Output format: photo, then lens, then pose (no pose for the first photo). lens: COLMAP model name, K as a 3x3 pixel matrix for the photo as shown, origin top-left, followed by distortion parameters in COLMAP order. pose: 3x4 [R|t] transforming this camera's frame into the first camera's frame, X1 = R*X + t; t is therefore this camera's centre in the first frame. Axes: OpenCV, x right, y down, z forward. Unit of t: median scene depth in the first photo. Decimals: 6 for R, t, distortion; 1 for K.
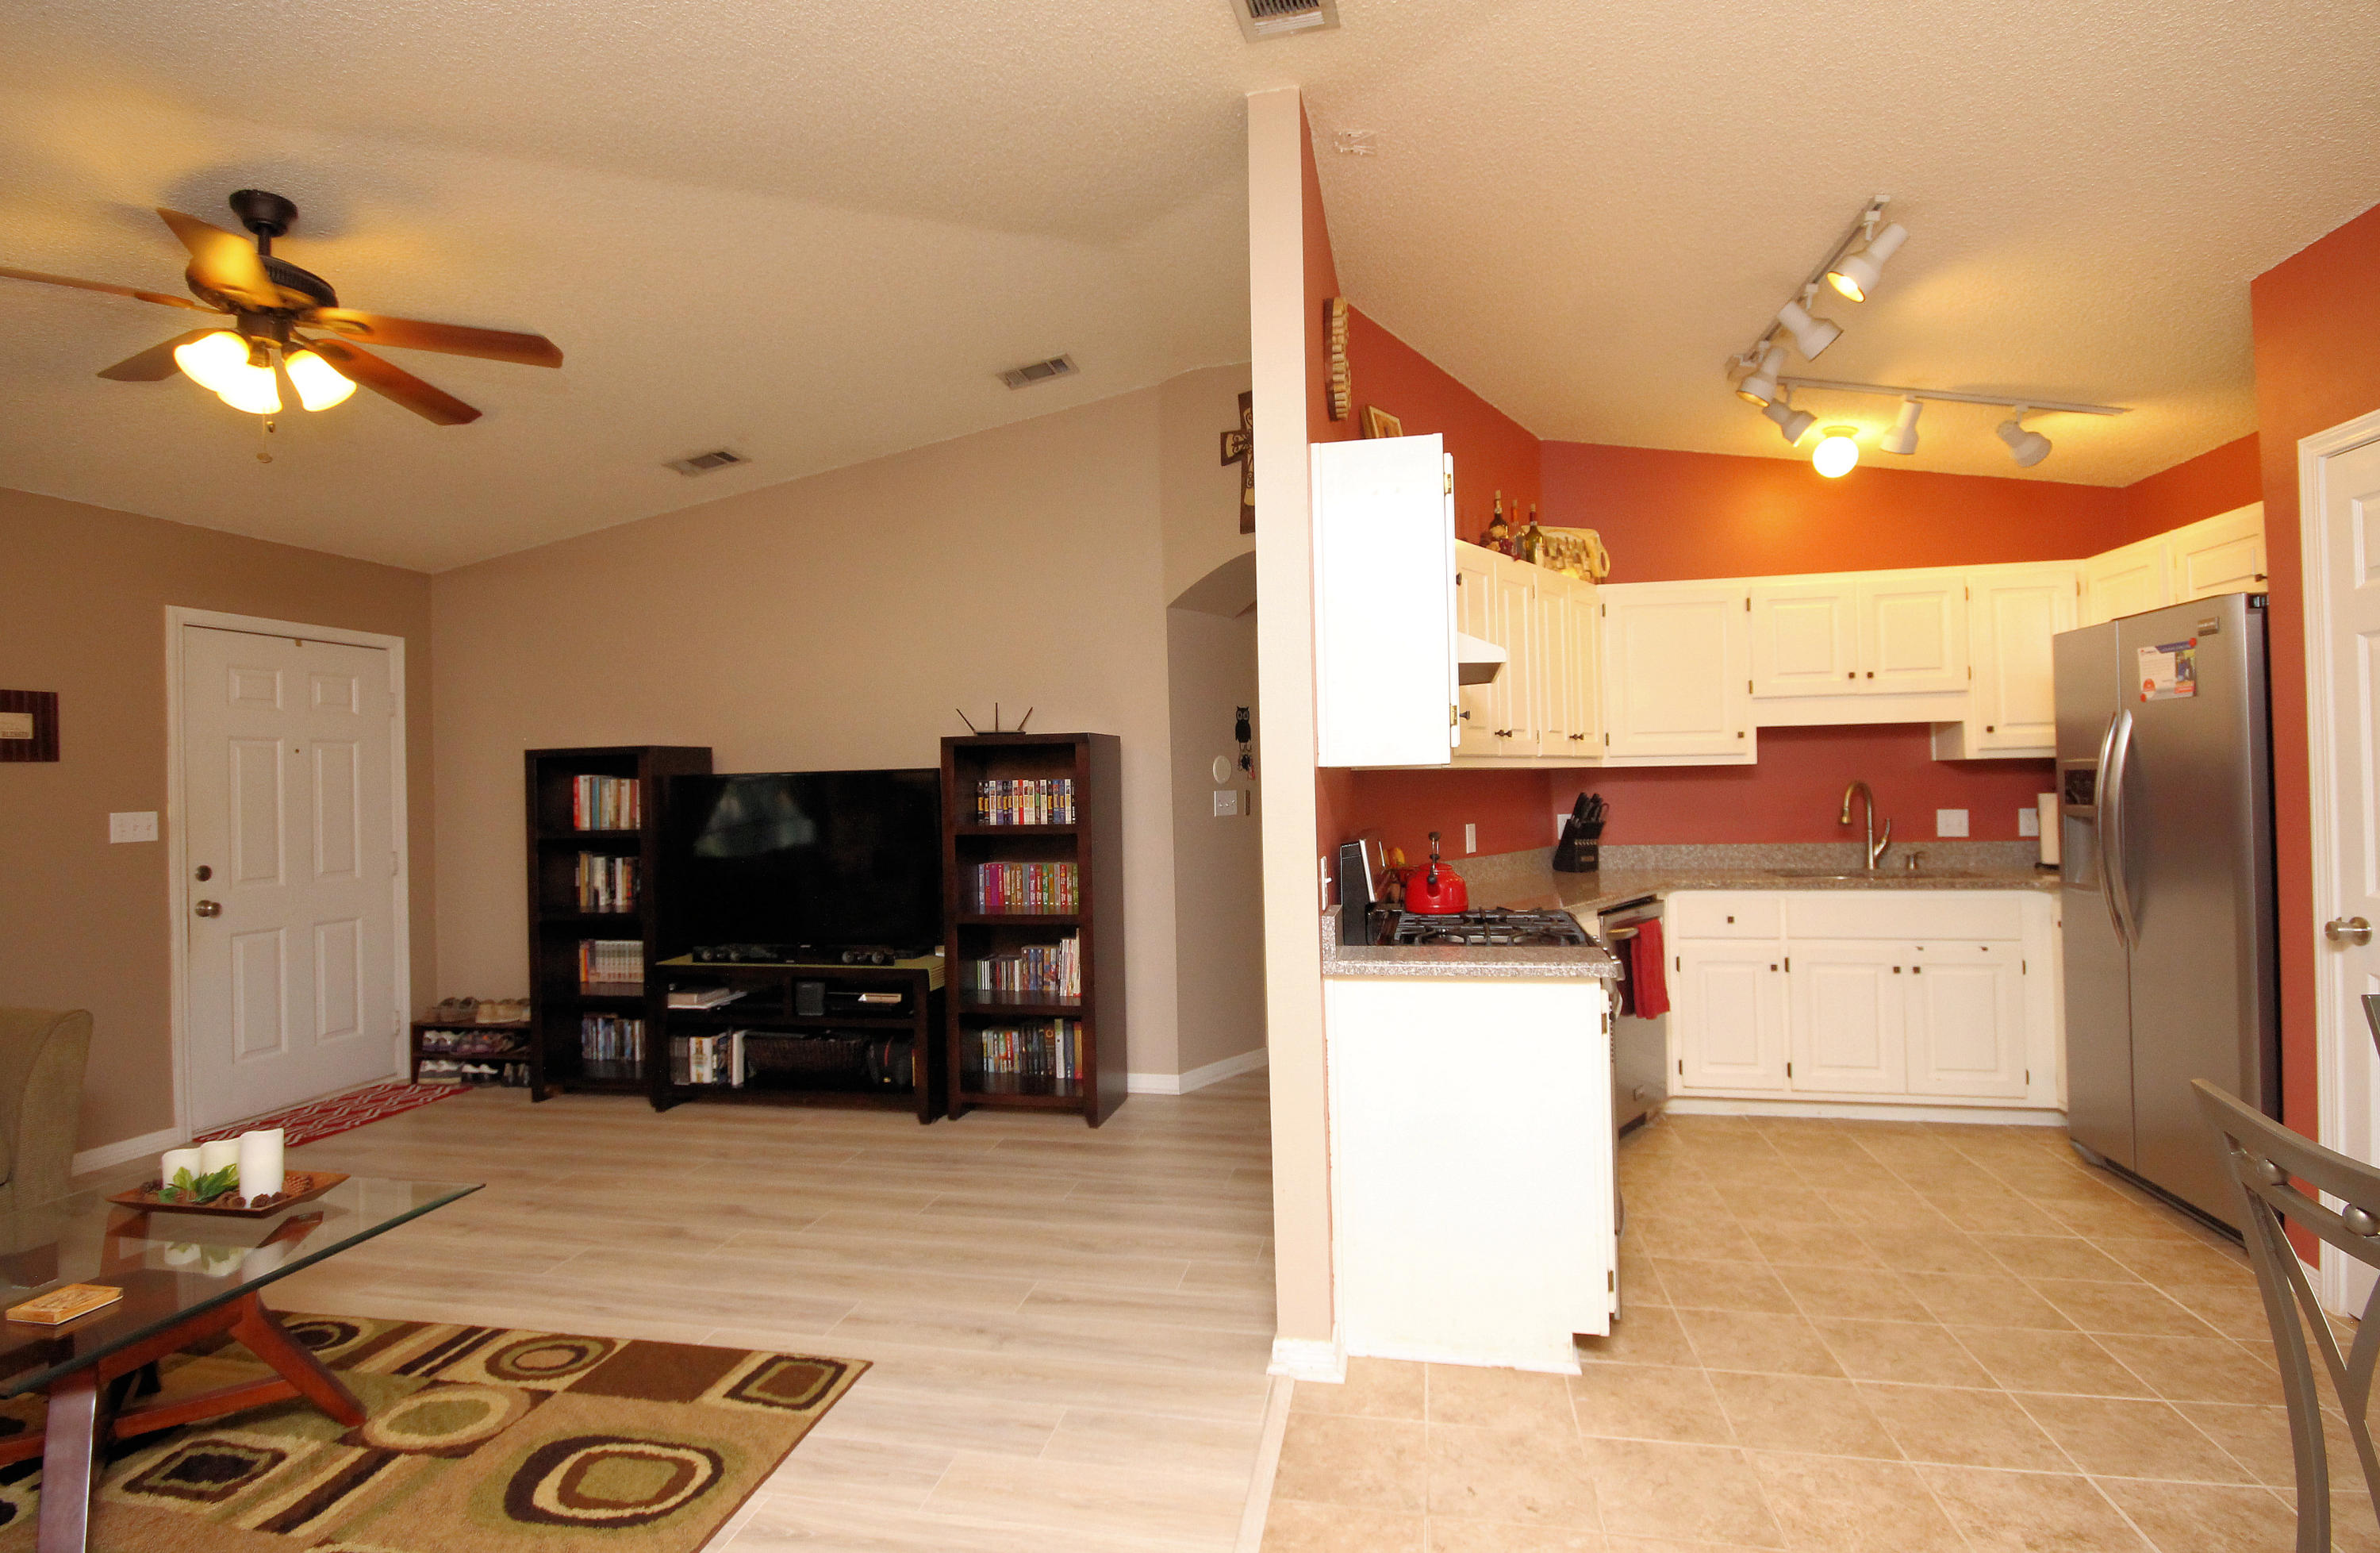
lens RADIAL K [[1121.7, 0, 1197.4], [0, 1121.7, 765.4], [0, 0, 1]] dist [0.016270, -0.016008]
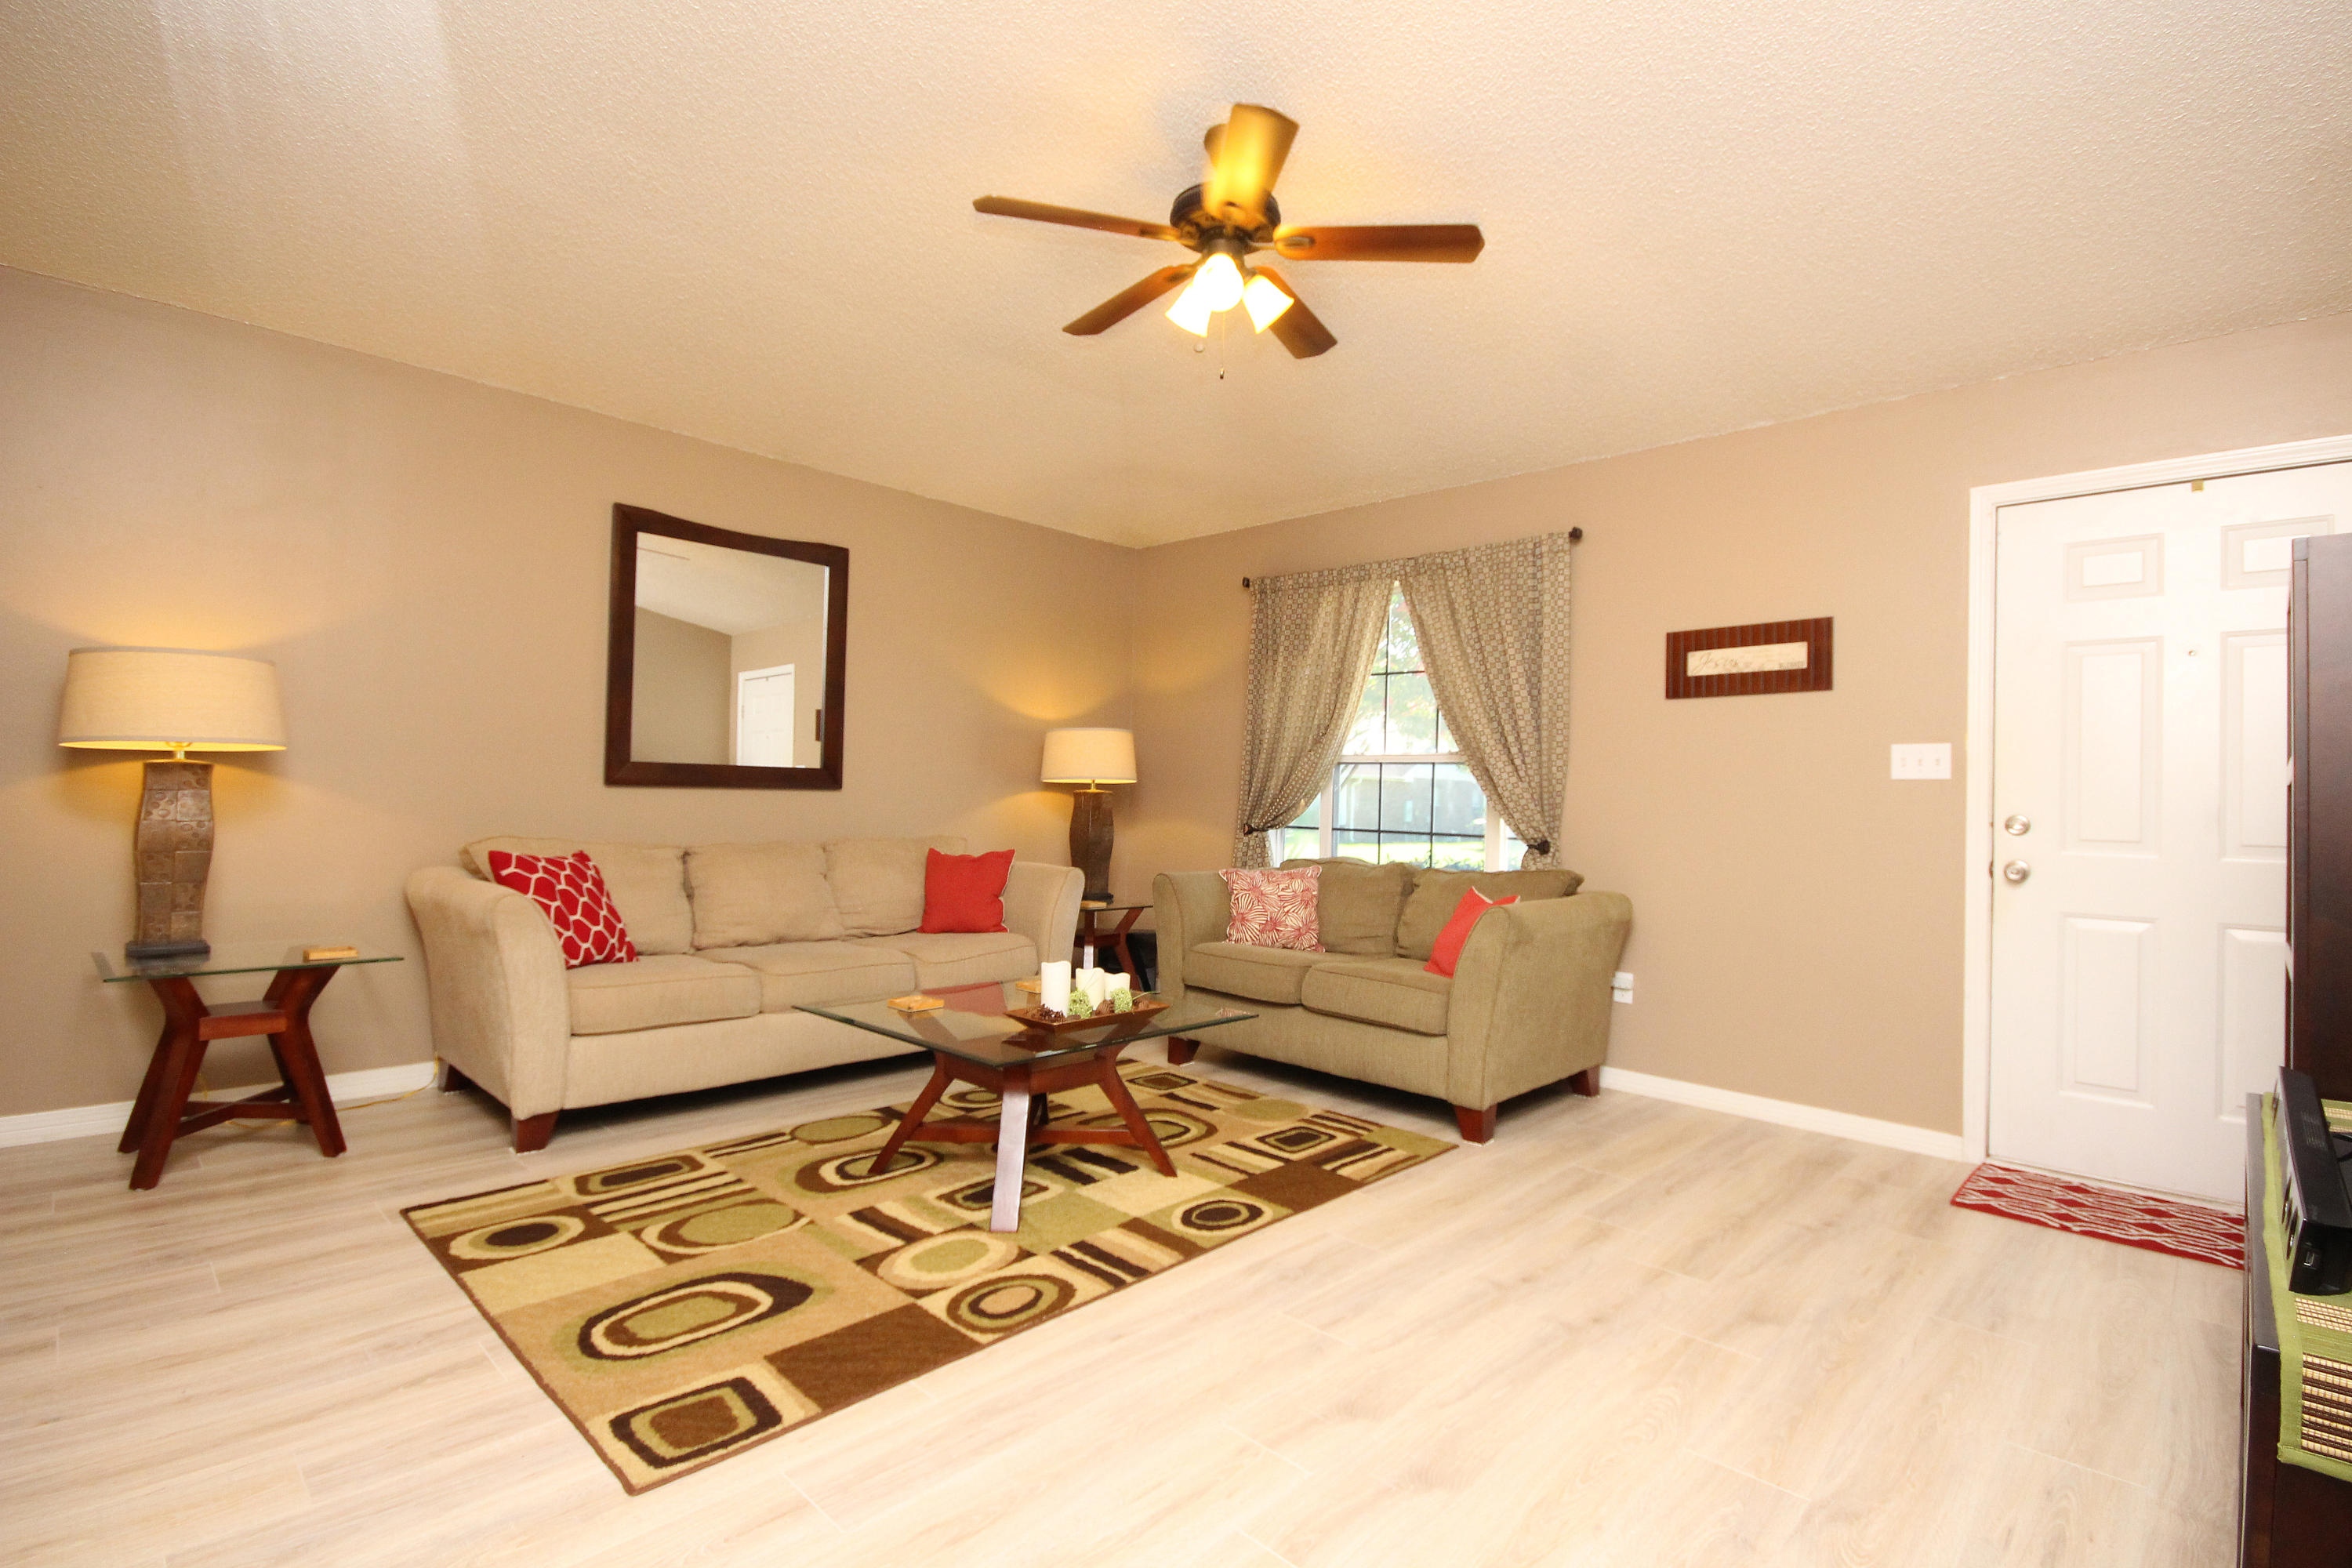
lens RADIAL K [[1082.6, 0, 1184.4], [0, 1082.6, 781.3], [0, 0, 1]] dist [0.001254, 0.000158]
pose [[-0.535683, -0.010697, -0.844351, 0.046077], [-0.006720, 0.999942, -0.008404, 0.092182], [0.844392, 0.001172, -0.535724, 1.122668]]
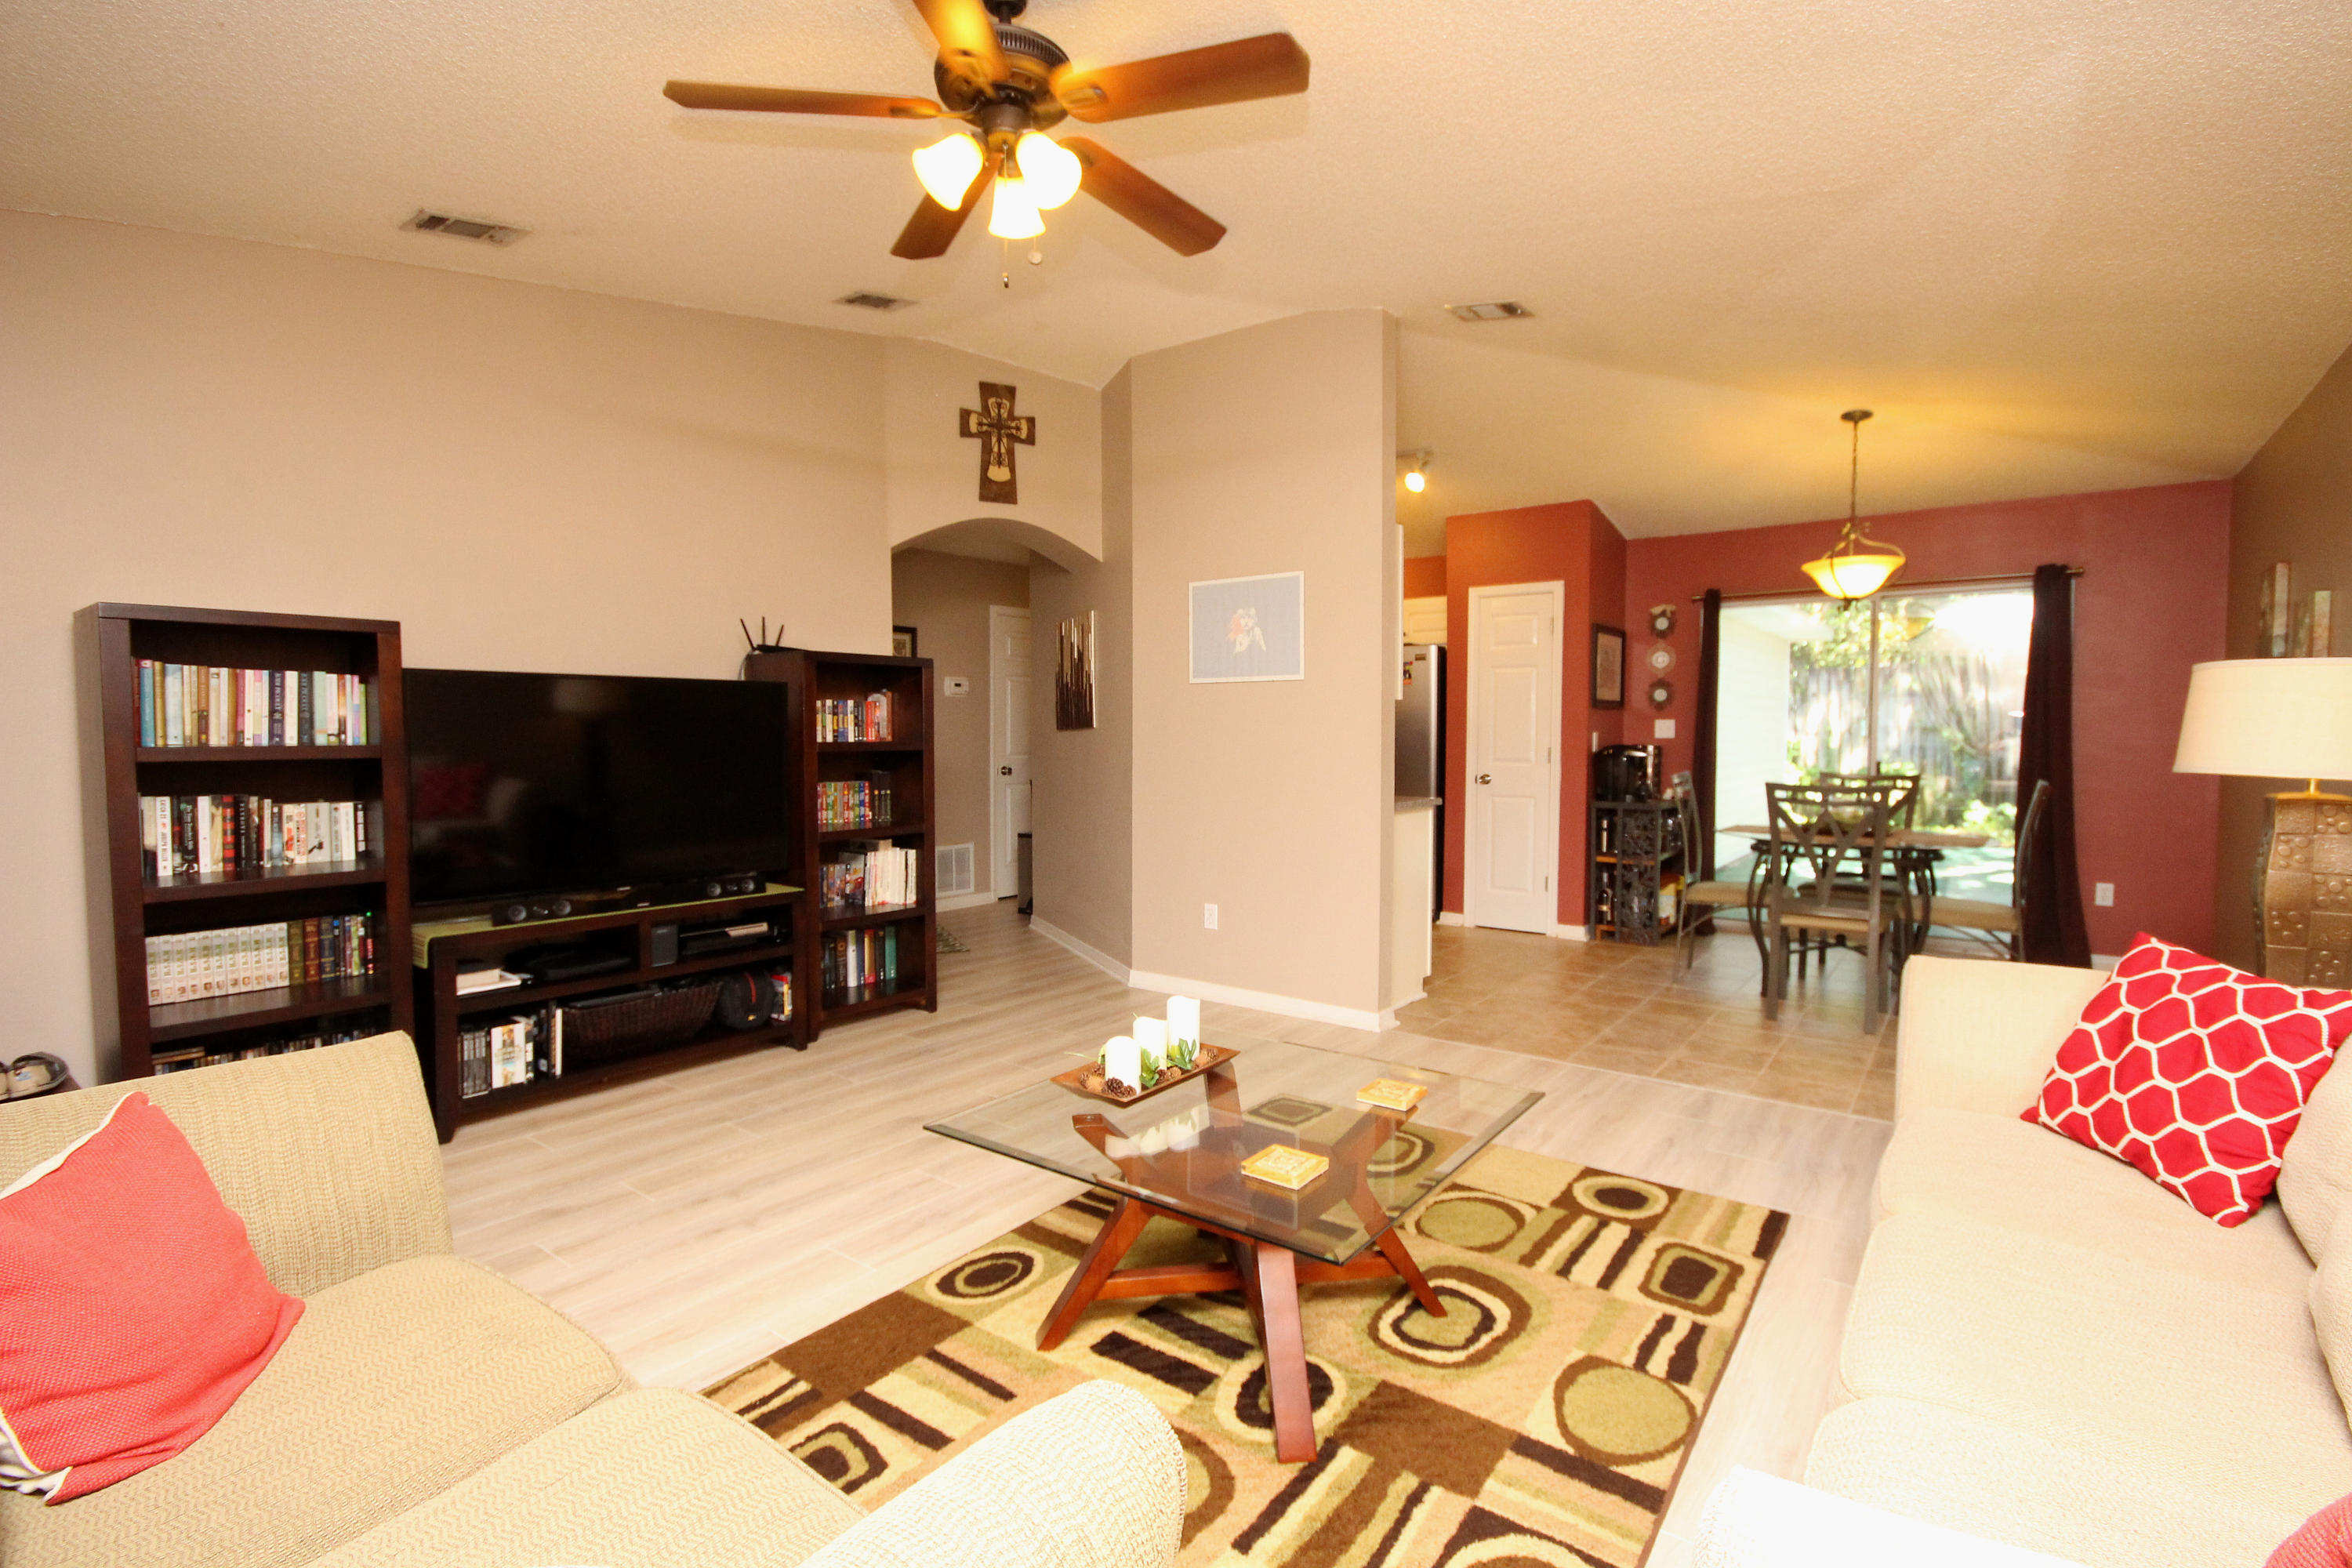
lens RADIAL K [[1082.6, 0, 1184.4], [0, 1082.6, 781.3], [0, 0, 1]] dist [0.001254, 0.000158]
pose [[0.432297, -0.020066, 0.901508, -1.124732], [-0.022939, 0.999184, 0.033240, 0.059226], [-0.901439, -0.035050, 0.431484, 0.371068]]
